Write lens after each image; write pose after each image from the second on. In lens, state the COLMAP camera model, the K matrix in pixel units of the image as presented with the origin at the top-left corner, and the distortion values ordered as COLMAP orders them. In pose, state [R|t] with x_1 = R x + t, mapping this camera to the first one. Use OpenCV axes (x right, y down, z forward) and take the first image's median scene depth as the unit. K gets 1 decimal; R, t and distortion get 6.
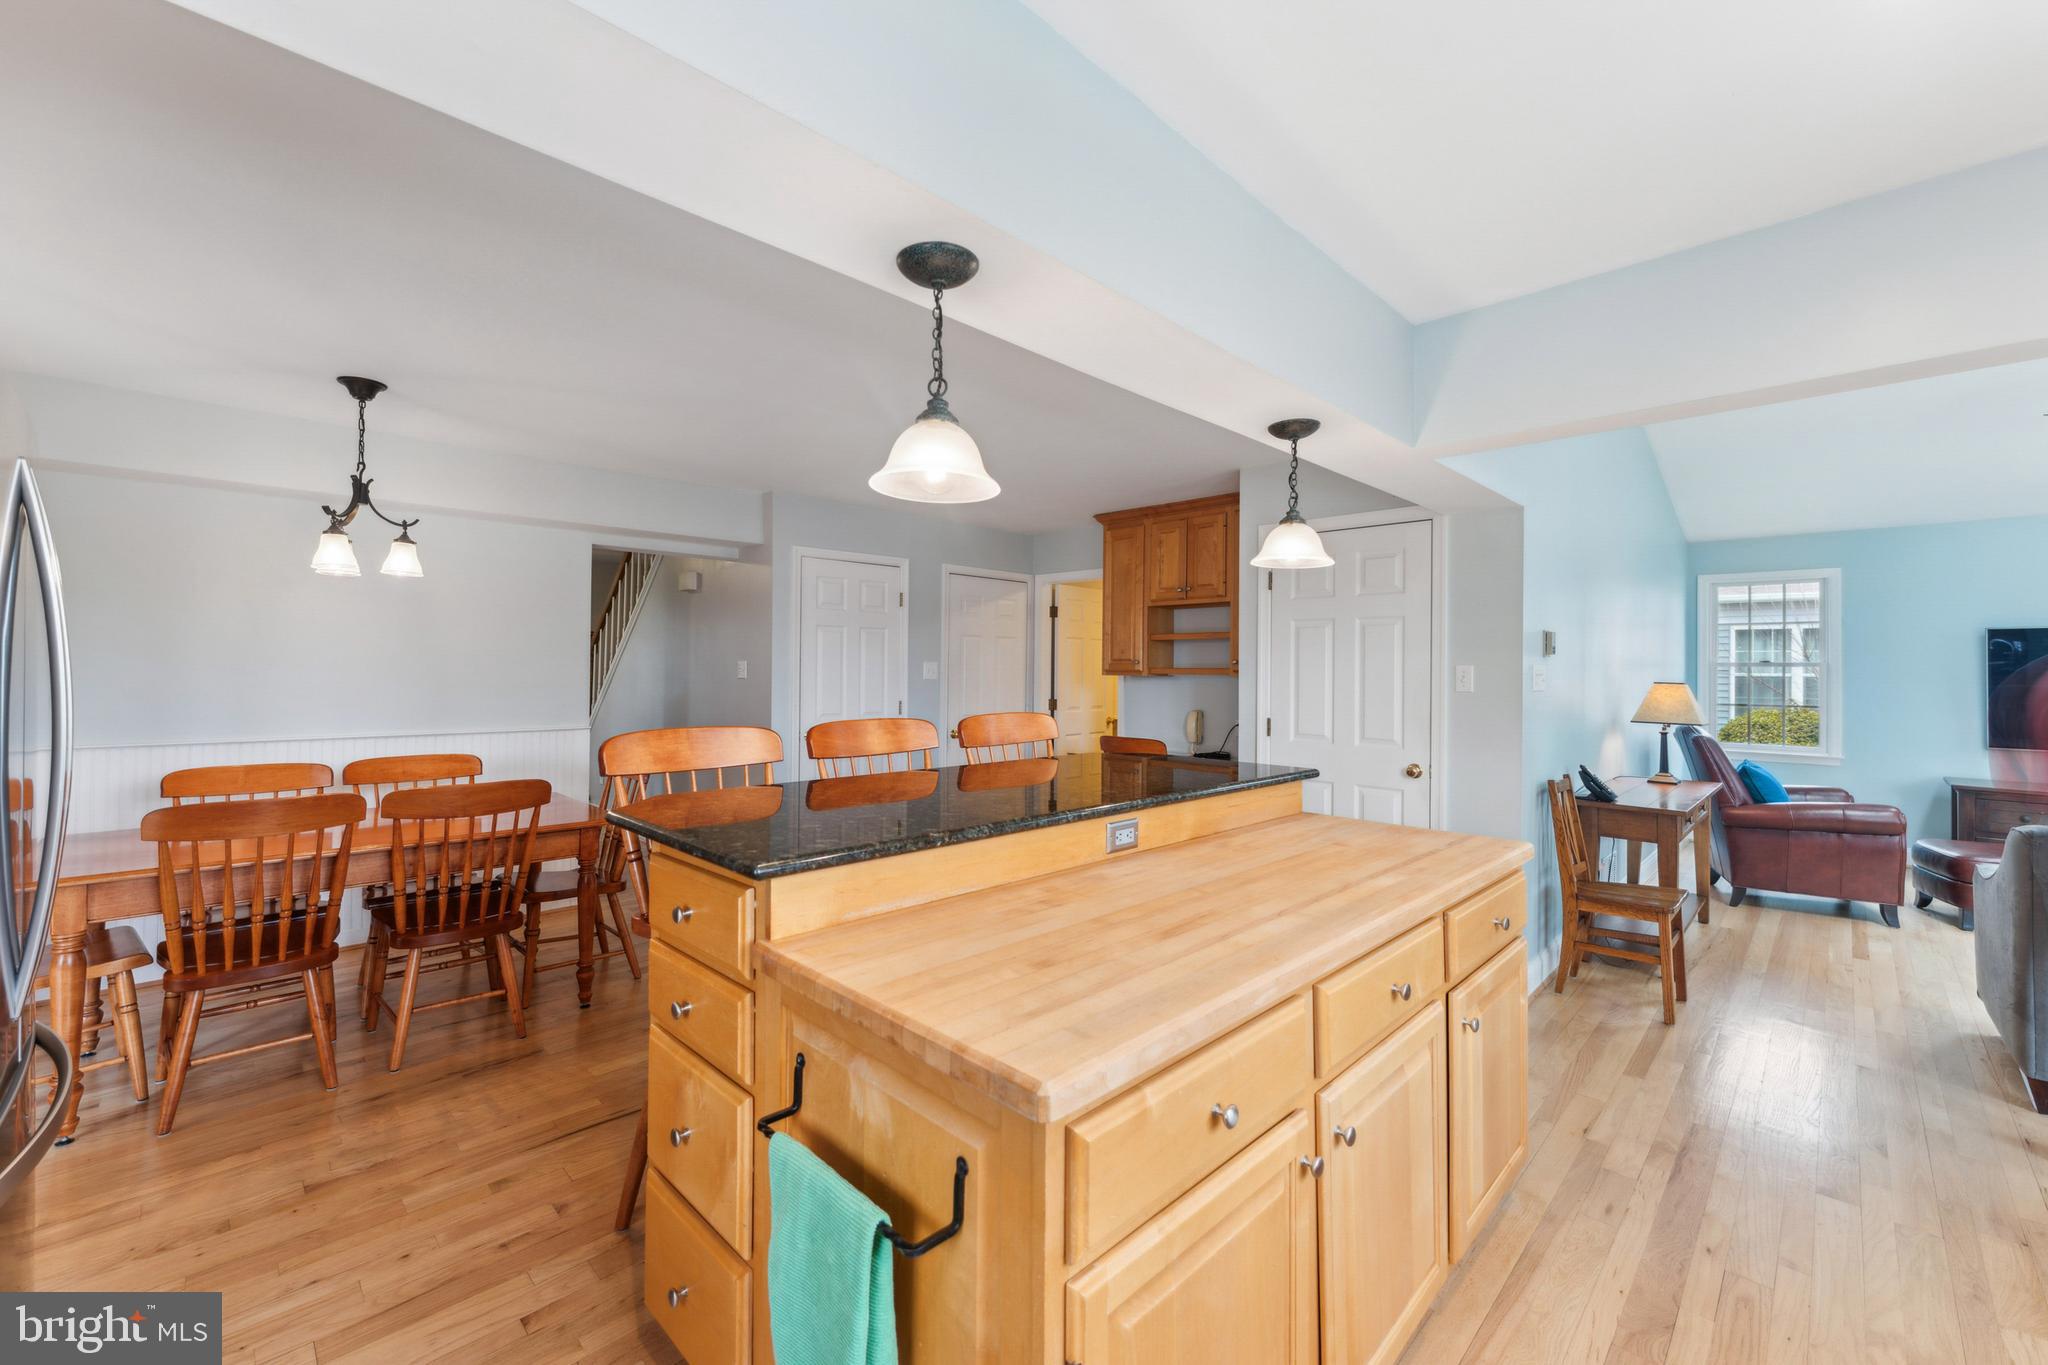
lens RADIAL K [[840.8, 0, 1005.5], [0, 840.8, 651.4], [0, 0, 1]] dist [0.000894, 0.000179]
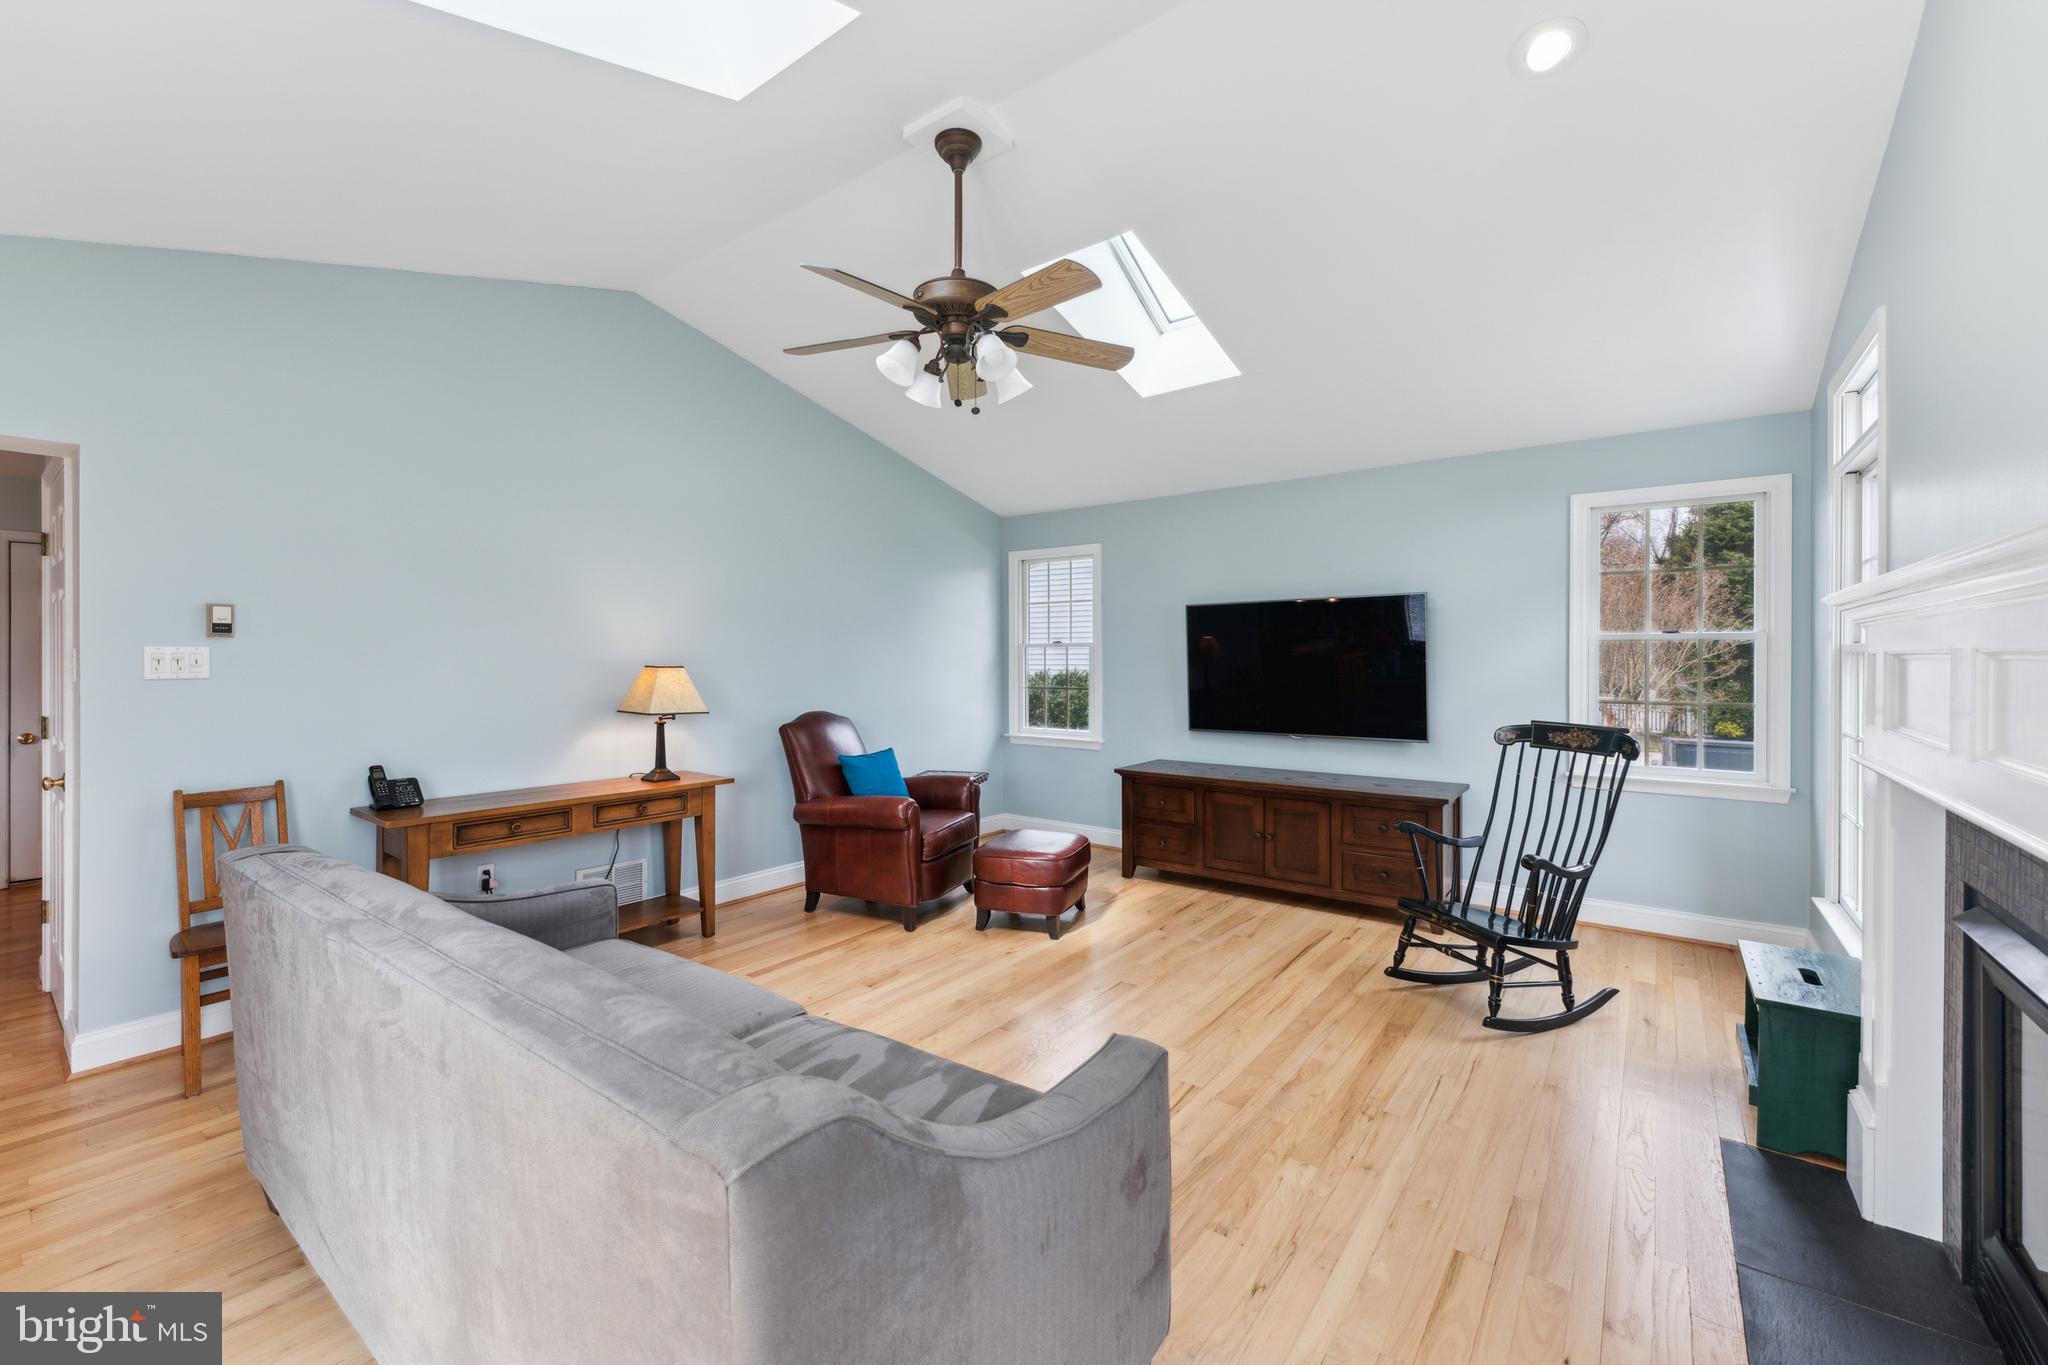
lens RADIAL K [[836.0, 0, 1018.0], [0, 836.0, 662.9], [0, 0, 1]] dist [-0.000063, 0.000104]
pose [[0.990757, -0.009747, 0.135297, 1.044408], [0.006440, 0.999670, 0.024854, 0.015951], [-0.135495, -0.023753, 0.990493, 0.086682]]
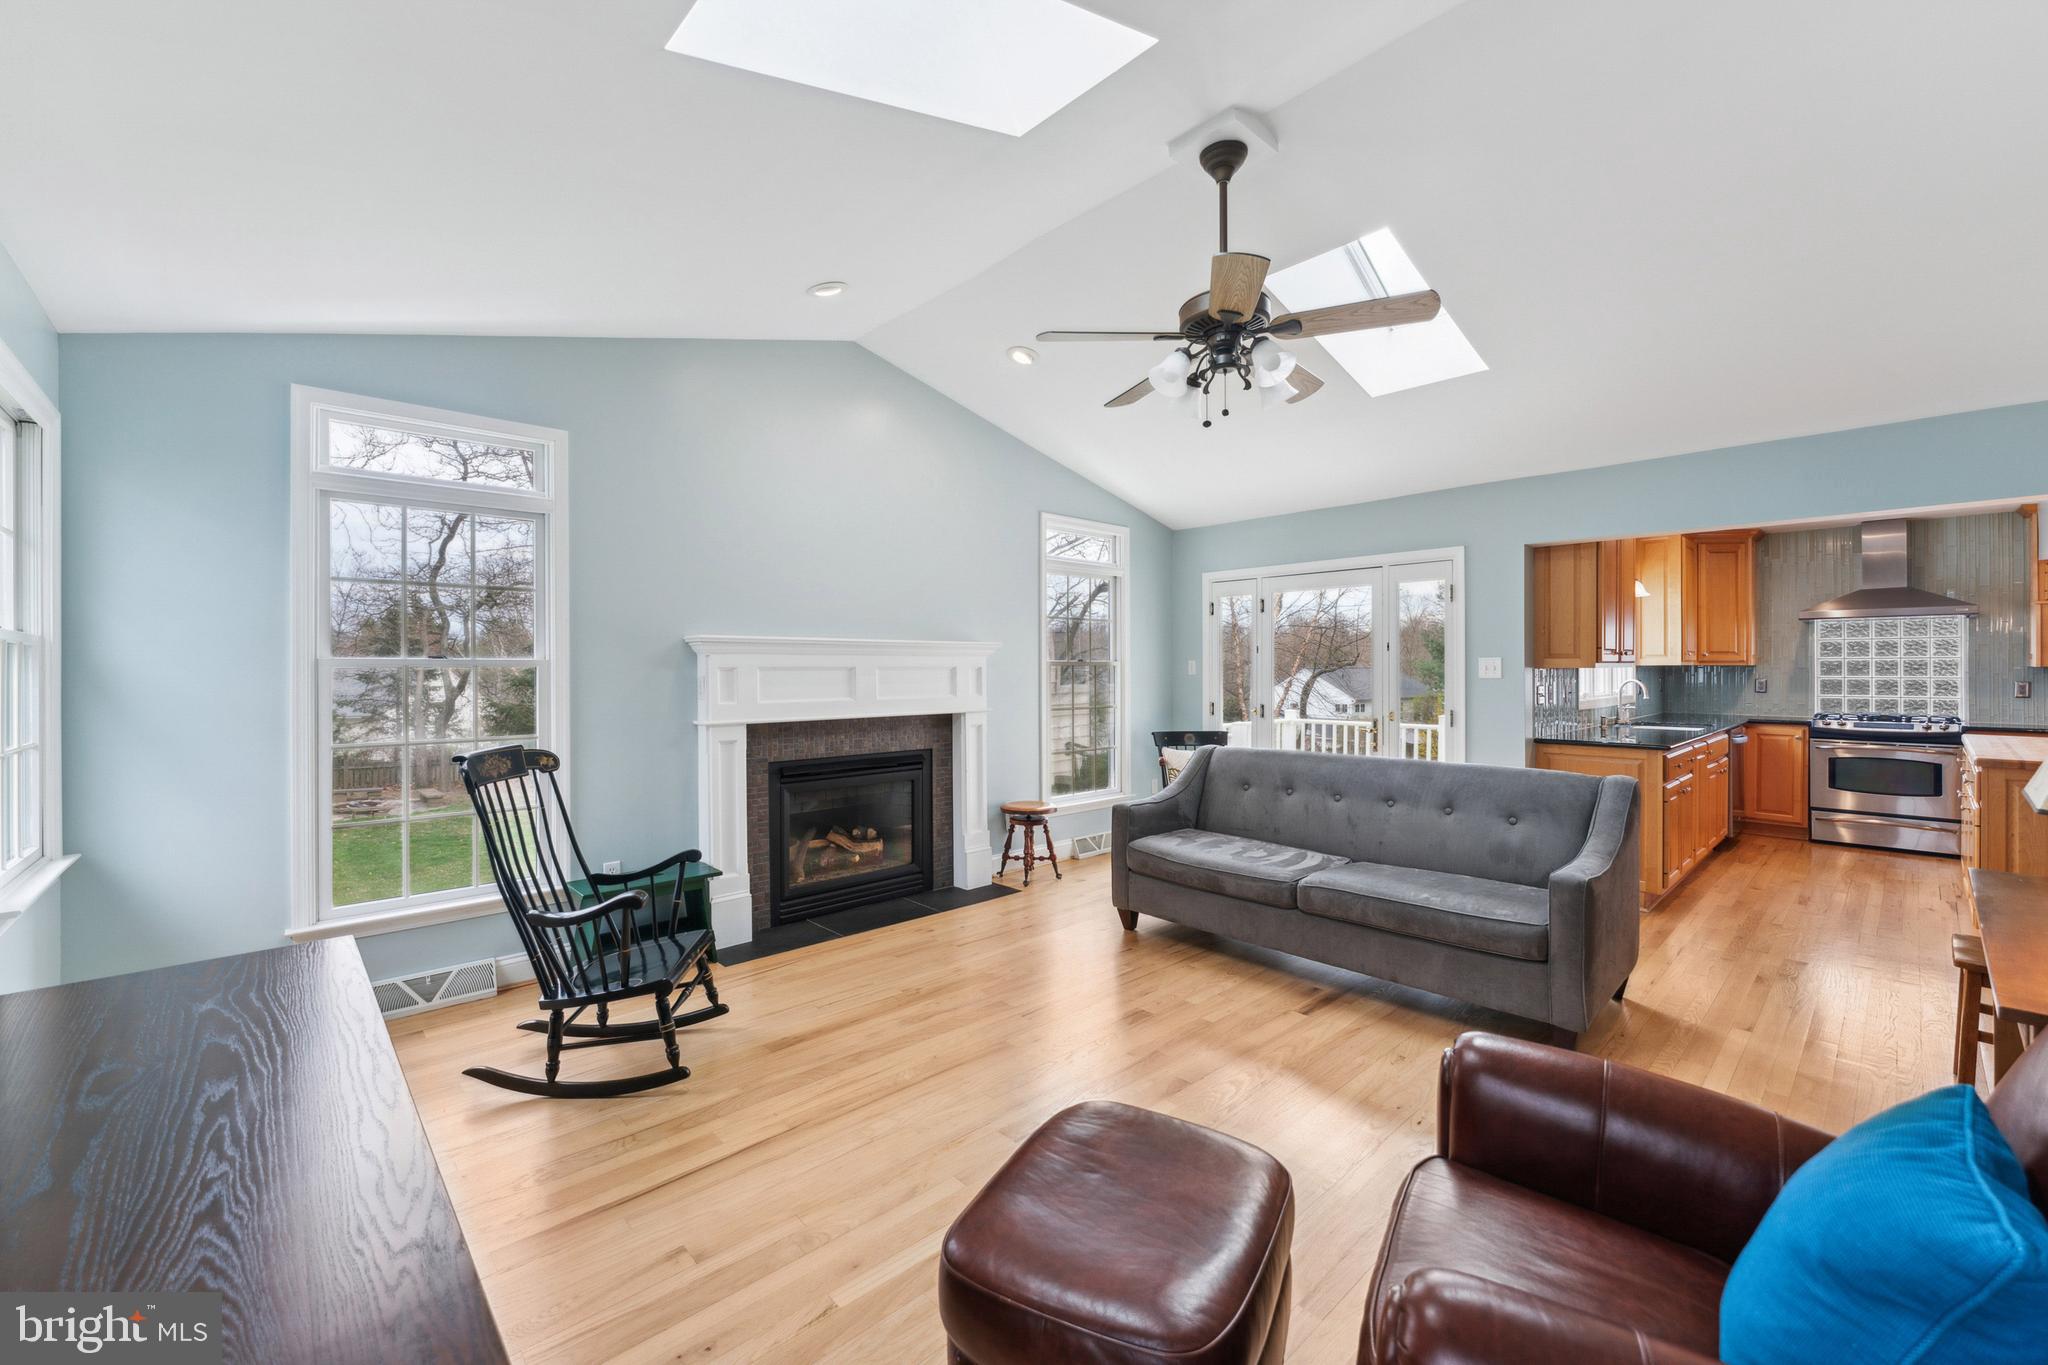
lens RADIAL K [[818.0, 0, 1021.3], [0, 818.0, 671.8], [0, 0, 1]] dist [0.000272, -0.000037]
pose [[-0.999363, -0.003545, 0.035509, 1.216888], [-0.004183, 0.999831, -0.017884, 0.042660], [-0.035440, -0.018021, -0.999209, 1.331391]]
